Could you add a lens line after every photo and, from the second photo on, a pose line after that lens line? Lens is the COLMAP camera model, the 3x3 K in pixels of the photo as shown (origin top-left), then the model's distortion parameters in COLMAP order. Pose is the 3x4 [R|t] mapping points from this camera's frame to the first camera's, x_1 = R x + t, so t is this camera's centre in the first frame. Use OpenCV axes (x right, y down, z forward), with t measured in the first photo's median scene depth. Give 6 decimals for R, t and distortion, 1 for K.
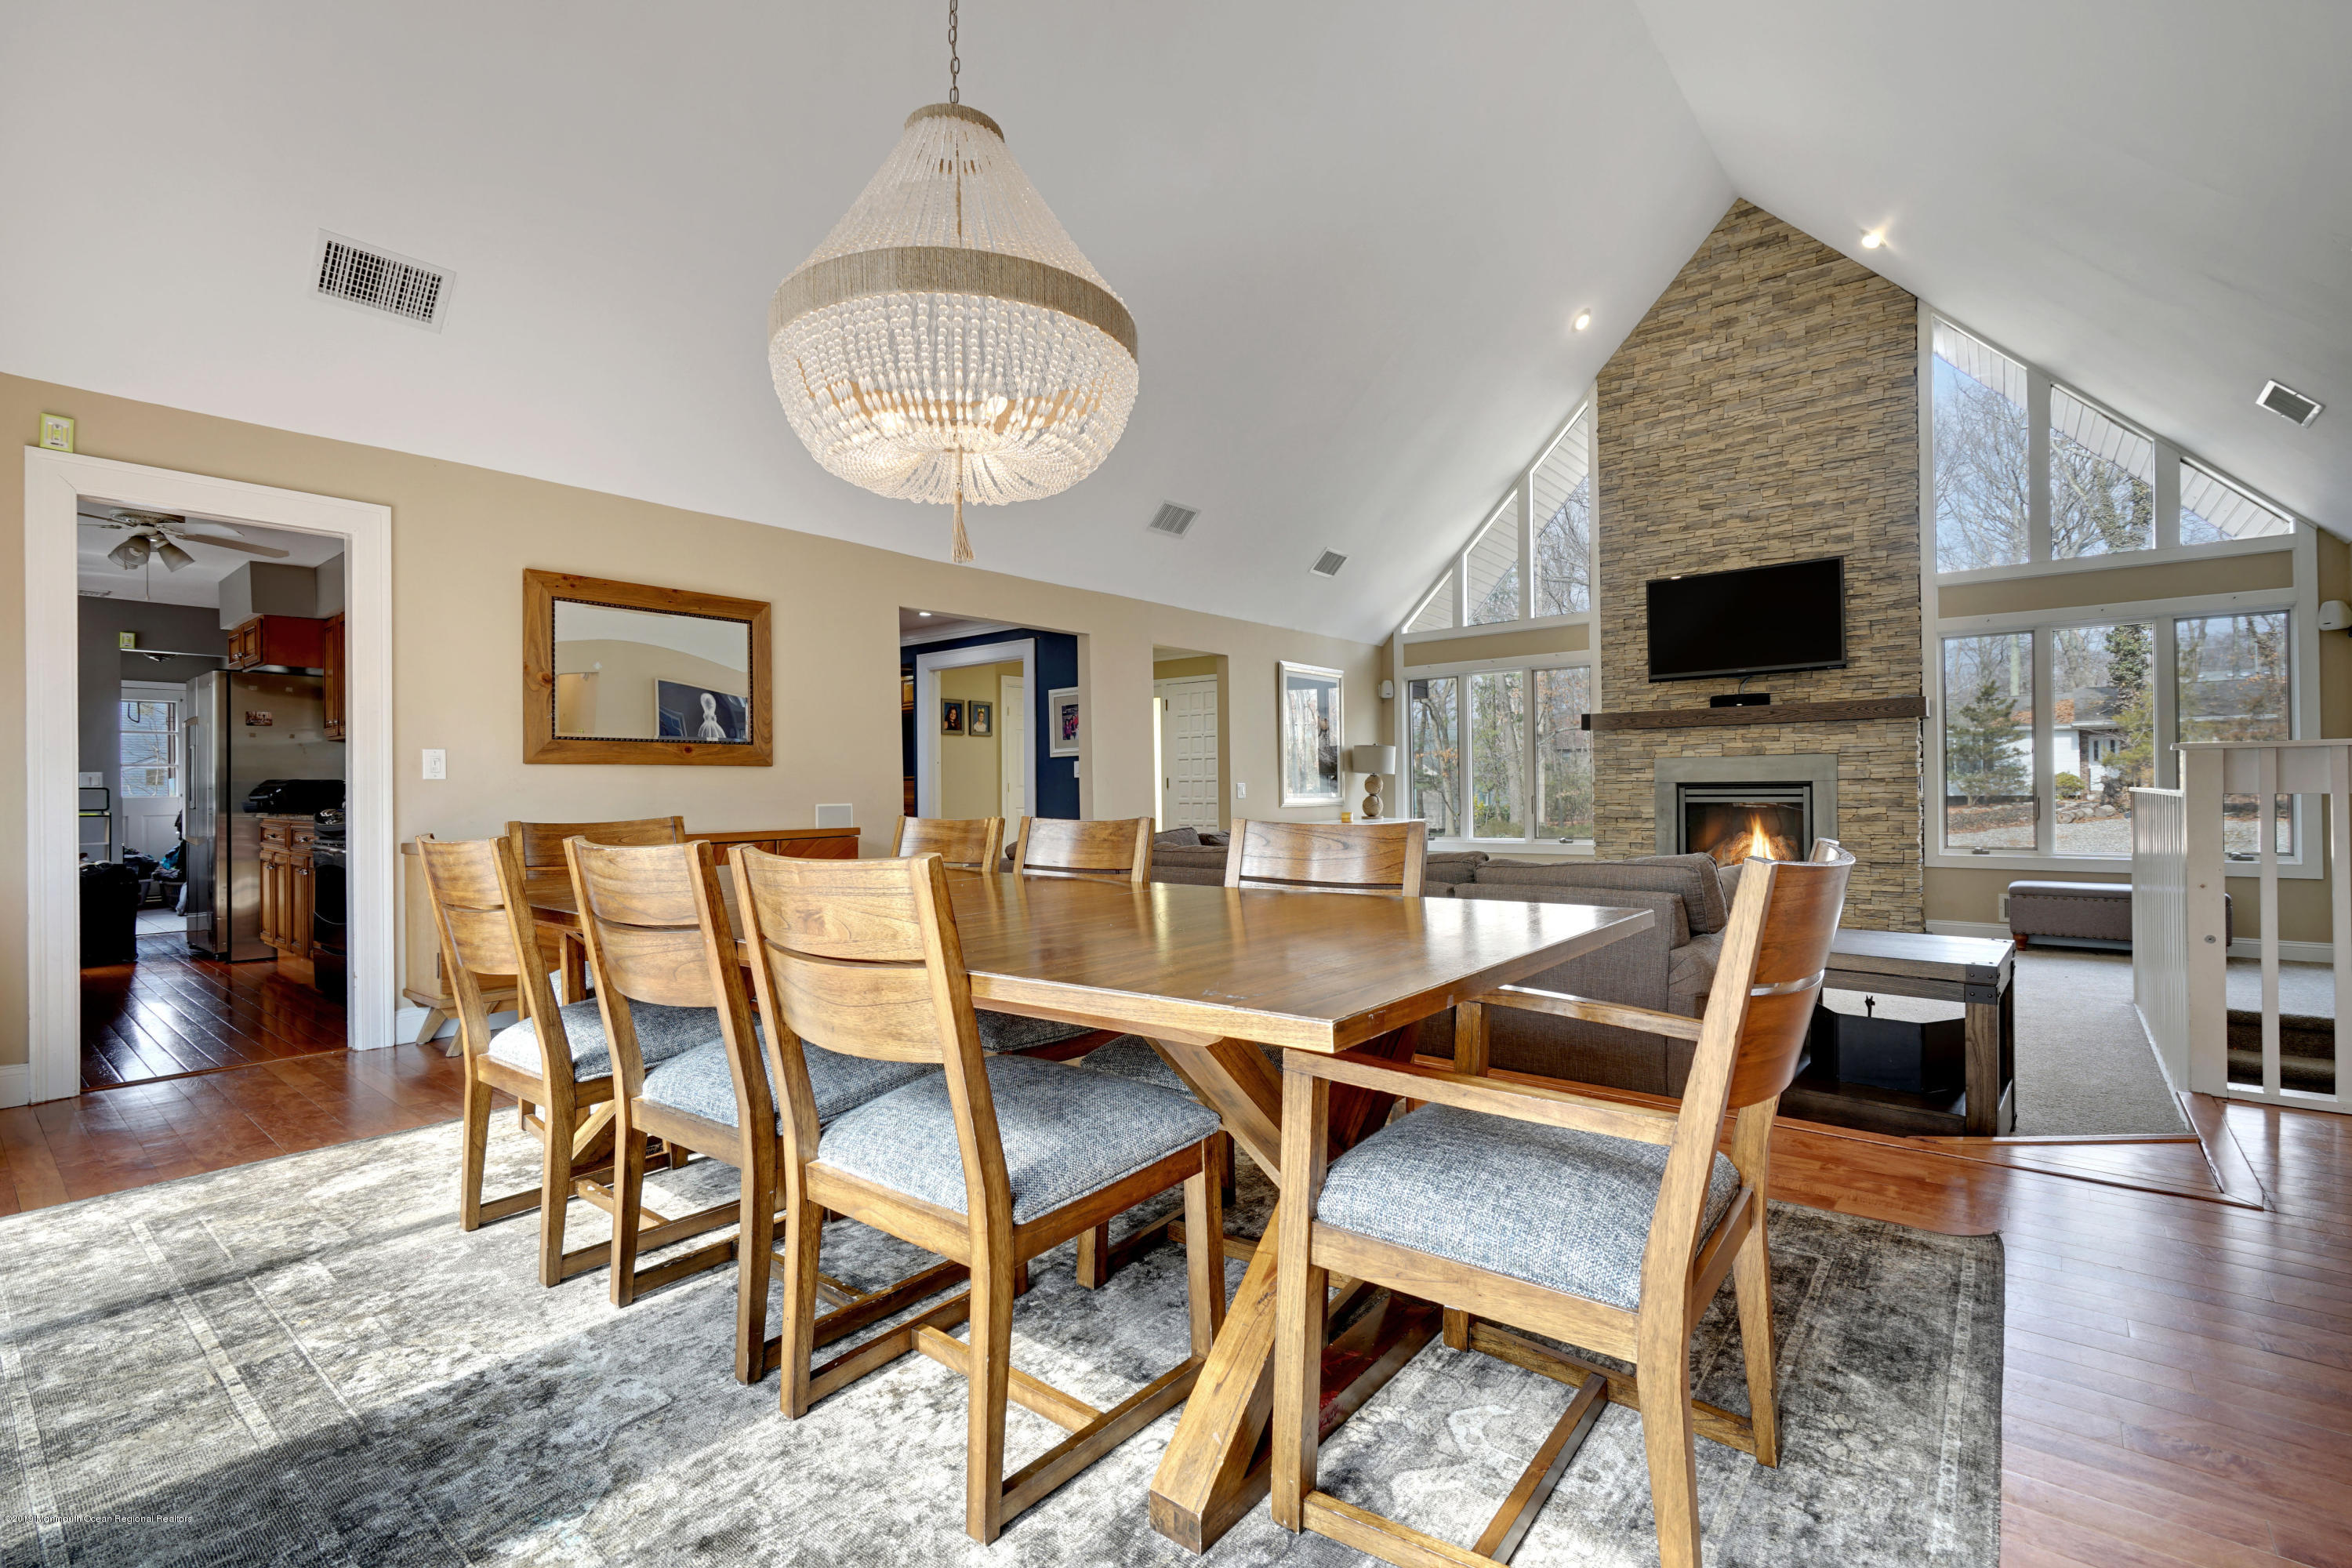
lens RADIAL K [[1052.1, 0, 1171.5], [0, 1052.1, 779.7], [0, 0, 1]] dist [-0.001769, 0.000184]
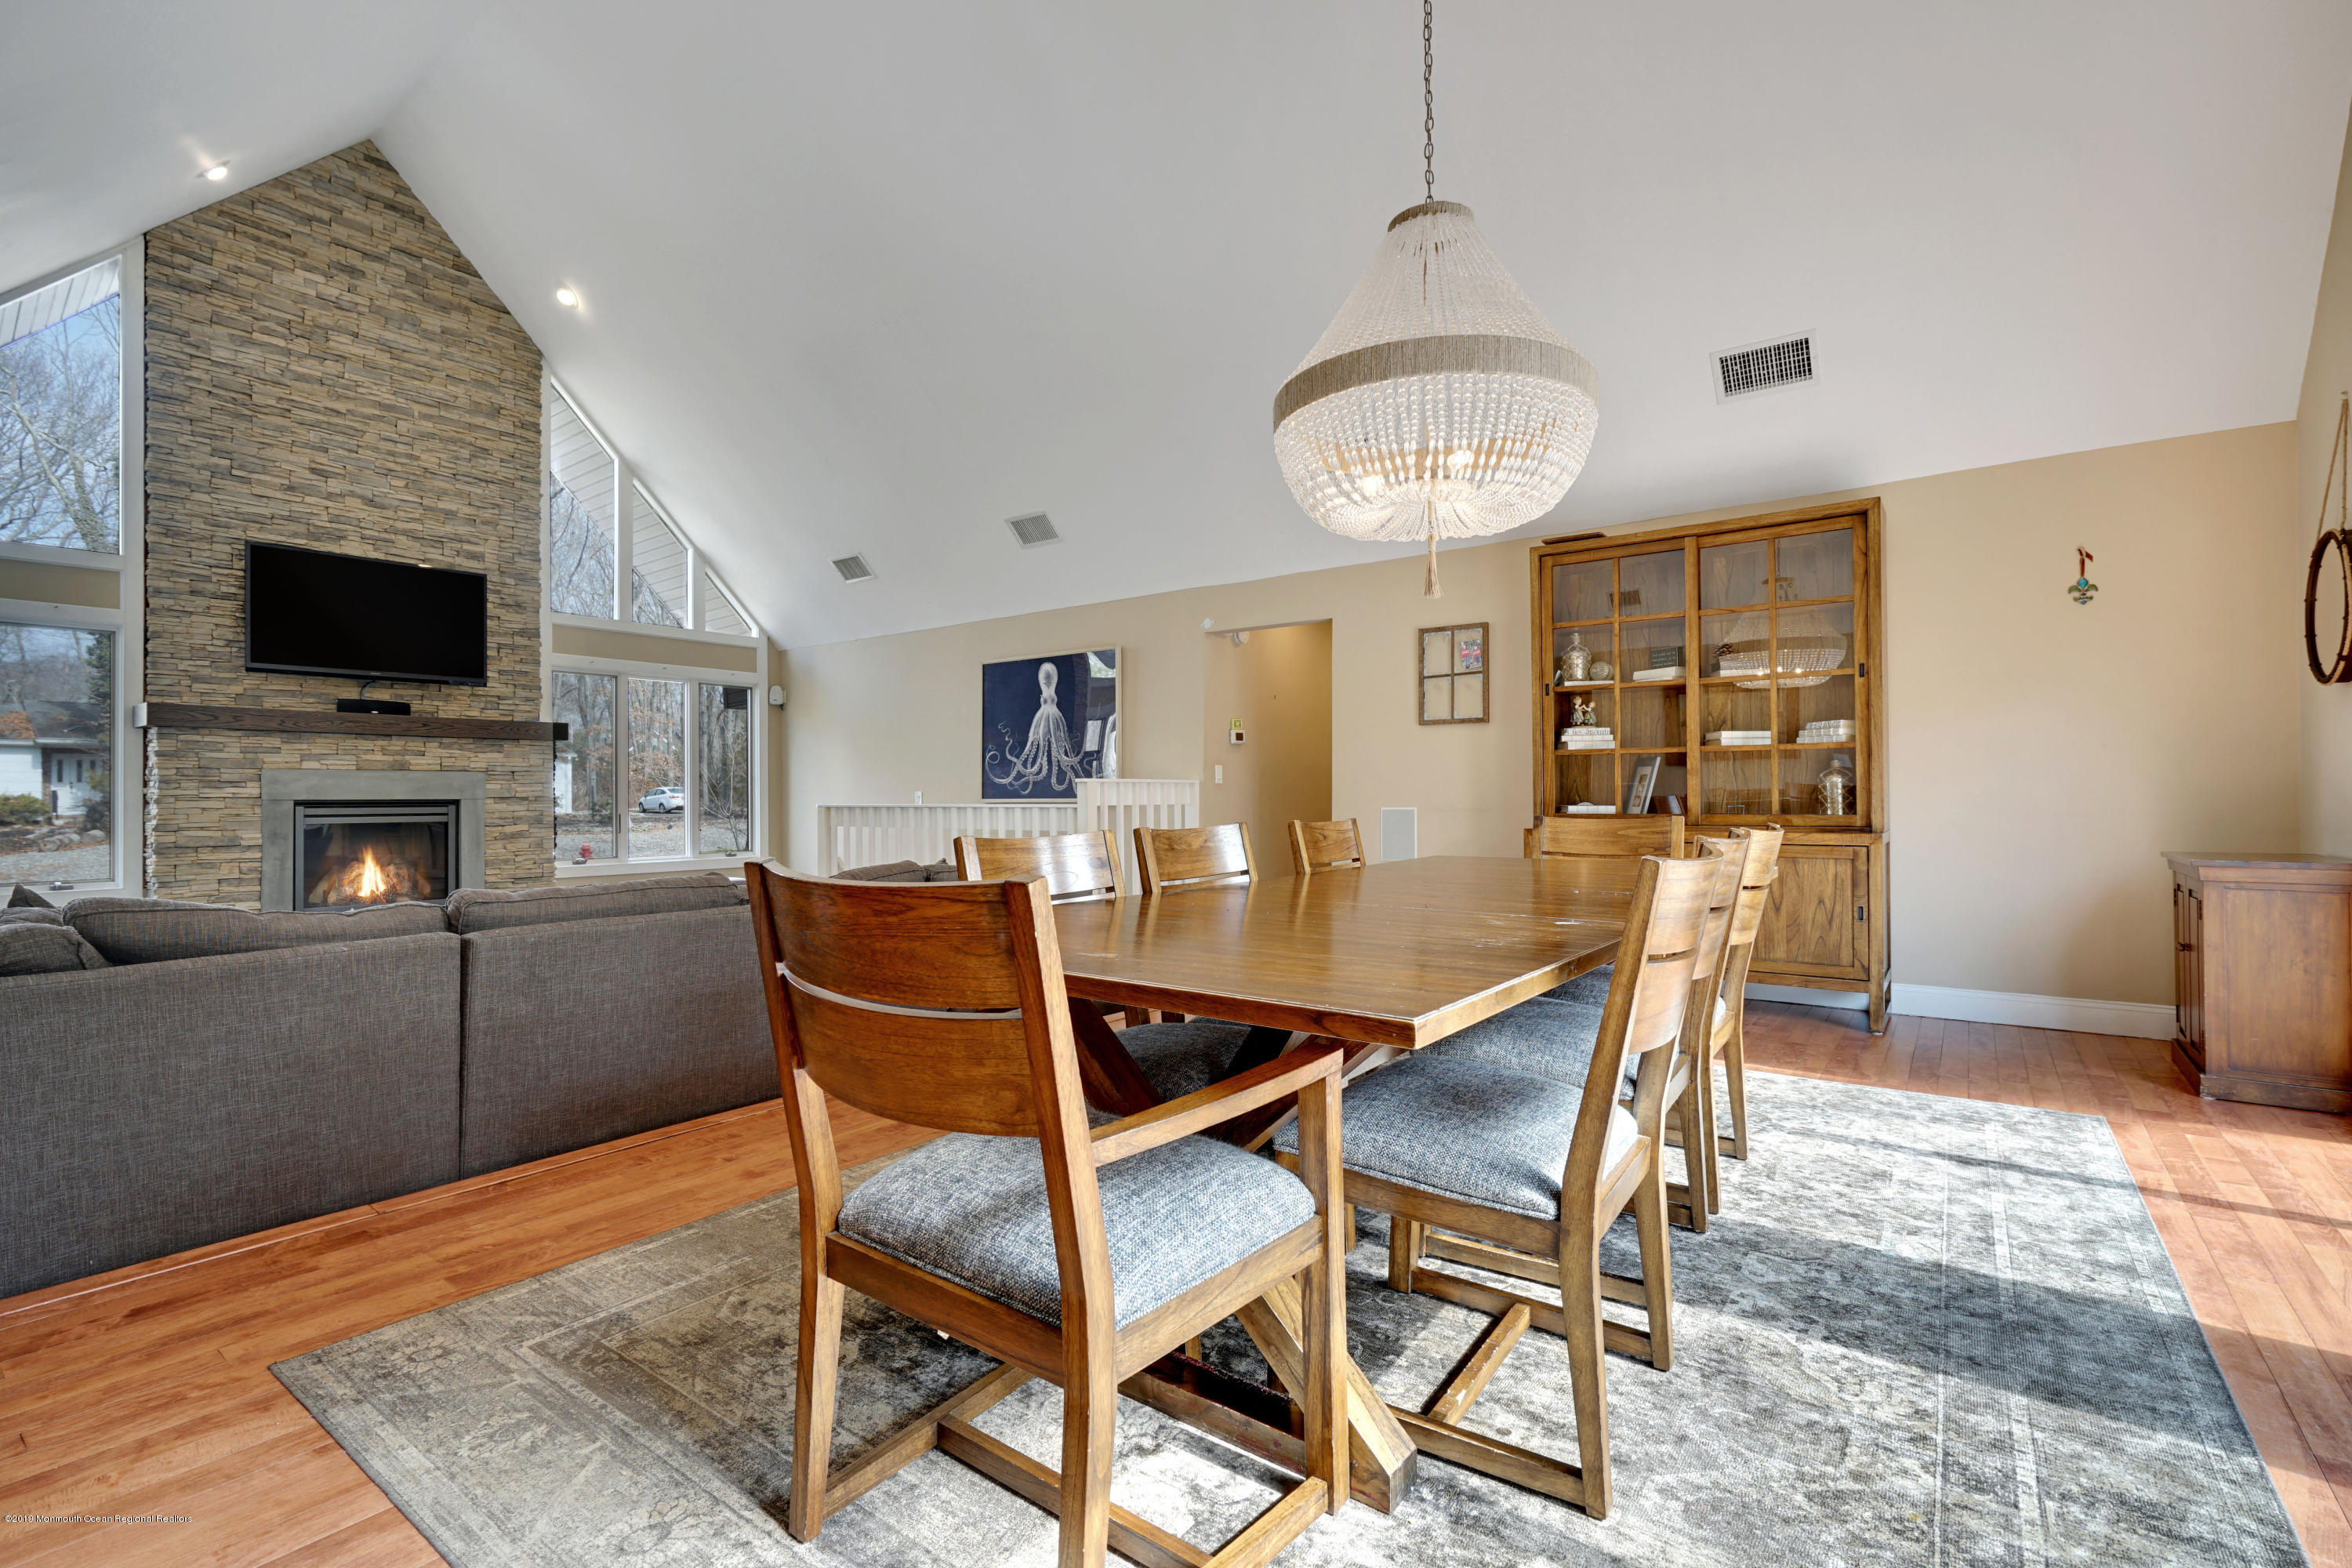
lens RADIAL K [[1052.1, 0, 1173.7], [0, 1052.1, 780.7], [0, 0, 1]] dist [-0.001769, 0.000184]
pose [[-0.045274, 0.025468, 0.998650, -0.364027], [-0.003194, 0.999666, -0.025639, 0.006578], [-0.998970, -0.004350, -0.045177, 0.365419]]
